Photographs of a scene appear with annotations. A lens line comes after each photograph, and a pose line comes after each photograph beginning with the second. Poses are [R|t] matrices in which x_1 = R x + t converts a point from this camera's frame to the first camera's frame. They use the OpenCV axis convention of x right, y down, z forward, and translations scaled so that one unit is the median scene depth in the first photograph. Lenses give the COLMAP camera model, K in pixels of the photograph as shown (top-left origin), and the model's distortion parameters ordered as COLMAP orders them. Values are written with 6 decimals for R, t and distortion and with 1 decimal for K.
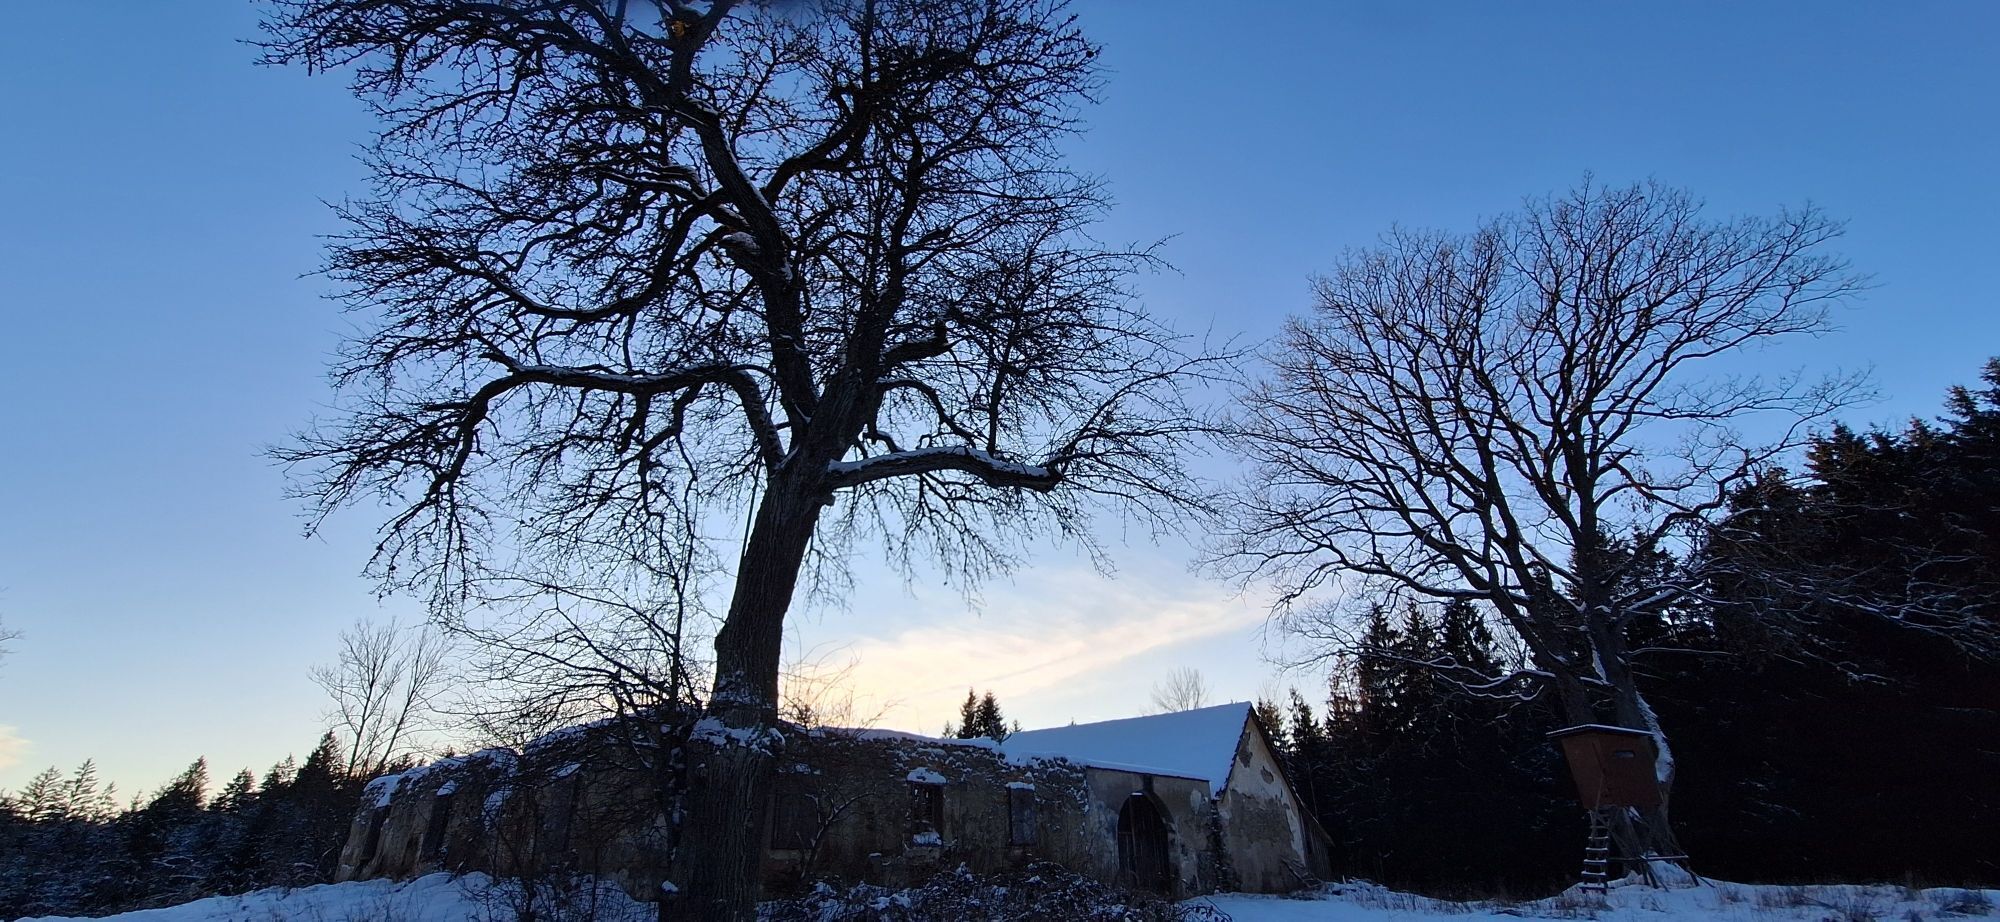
lens RADIAL K [[815.9, 0, 1000.0], [0, 815.9, 461.0], [0, 0, 1]] dist [0.001494, -0.000209]
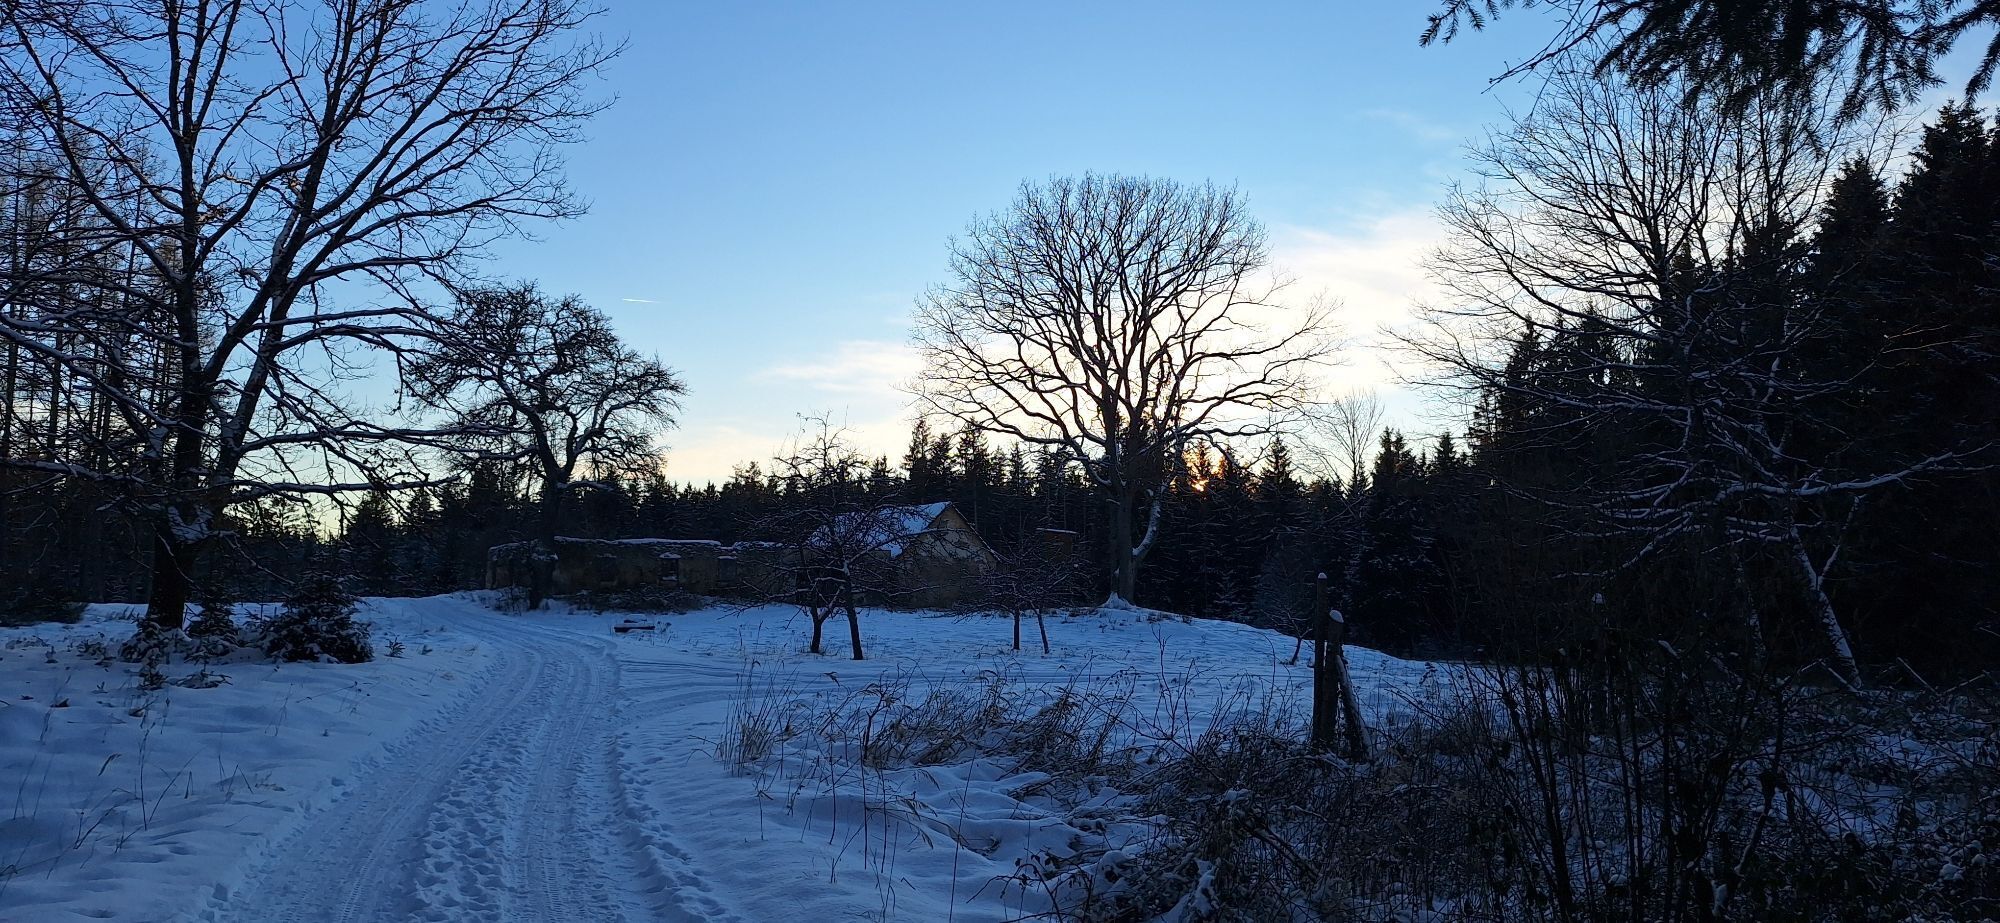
lens RADIAL K [[1545.1, 0, 1000.0], [0, 1545.1, 461.5], [0, 0, 1]] dist [0.144244, -0.190975]
pose [[0.936676, -0.004247, -0.350171, 1.677789], [0.130090, 0.932593, 0.336669, -0.897370], [0.325138, -0.360904, 0.874090, -1.808681]]
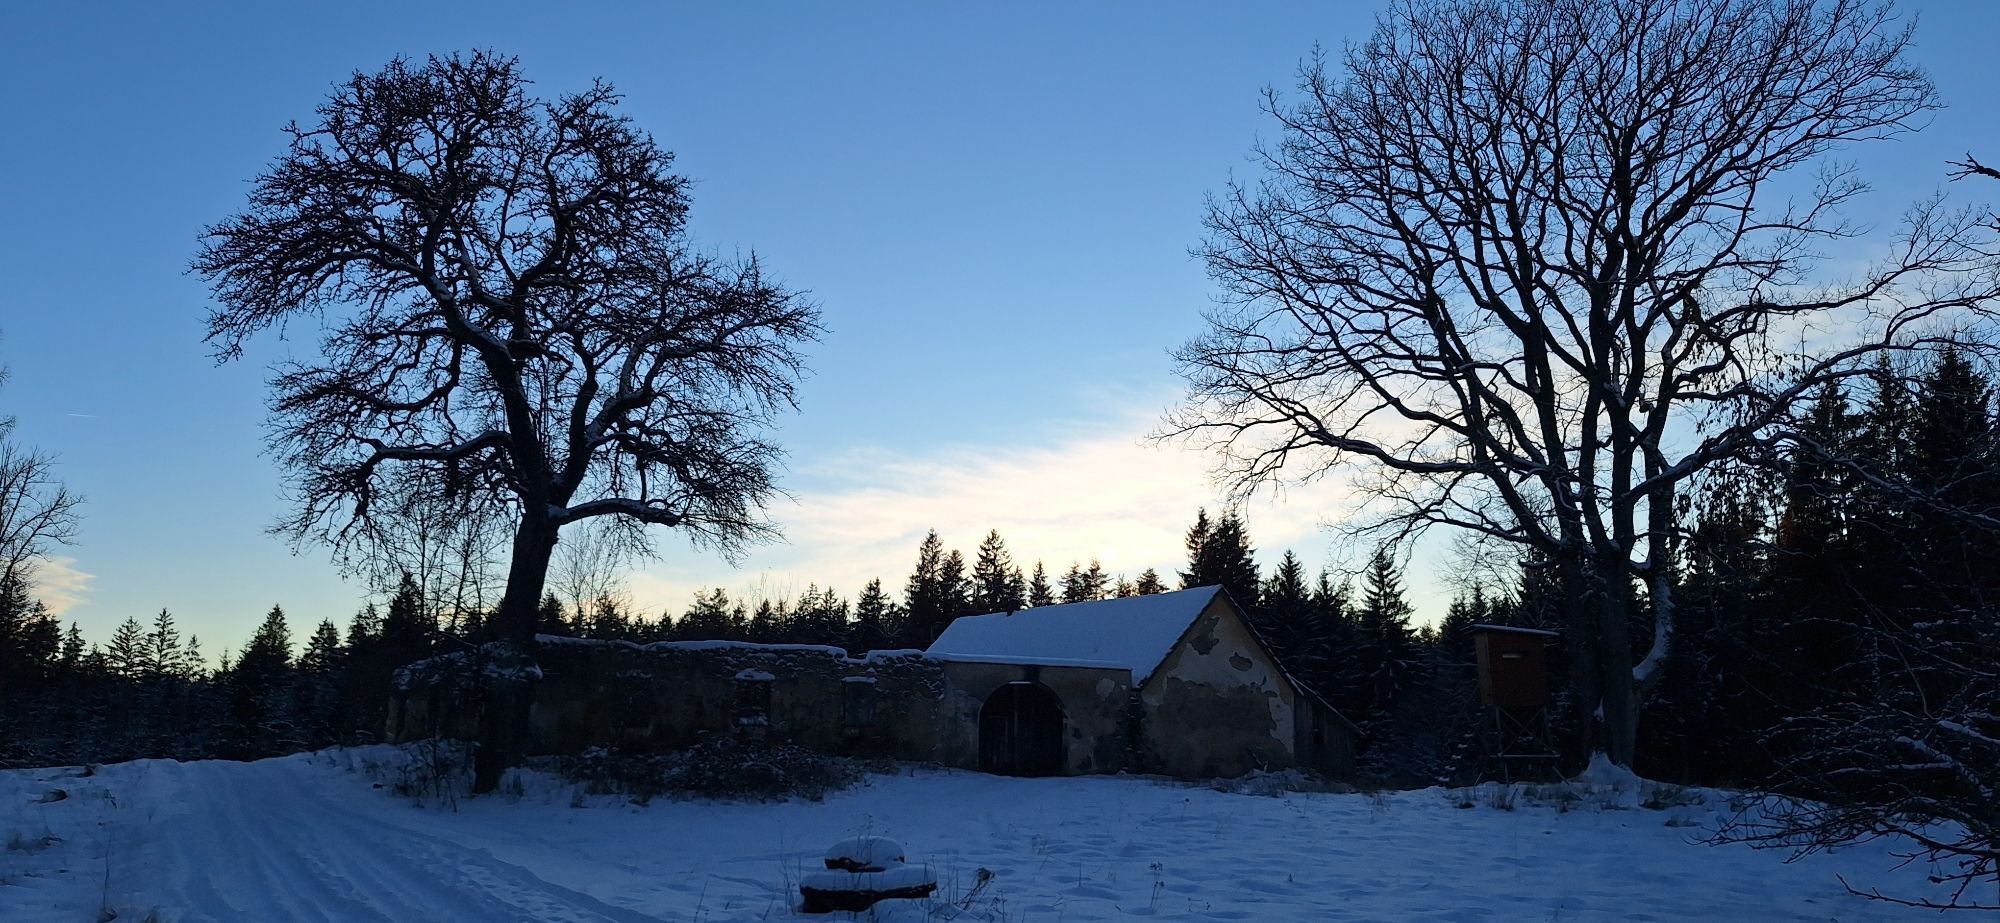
lens RADIAL K [[1545.1, 0, 1000.0], [0, 1545.1, 461.5], [0, 0, 1]] dist [0.144244, -0.190975]
pose [[0.950632, -0.030295, -0.308839, 0.701007], [0.113078, 0.960616, 0.253832, -0.340602], [0.288986, -0.276224, 0.916617, -0.685742]]
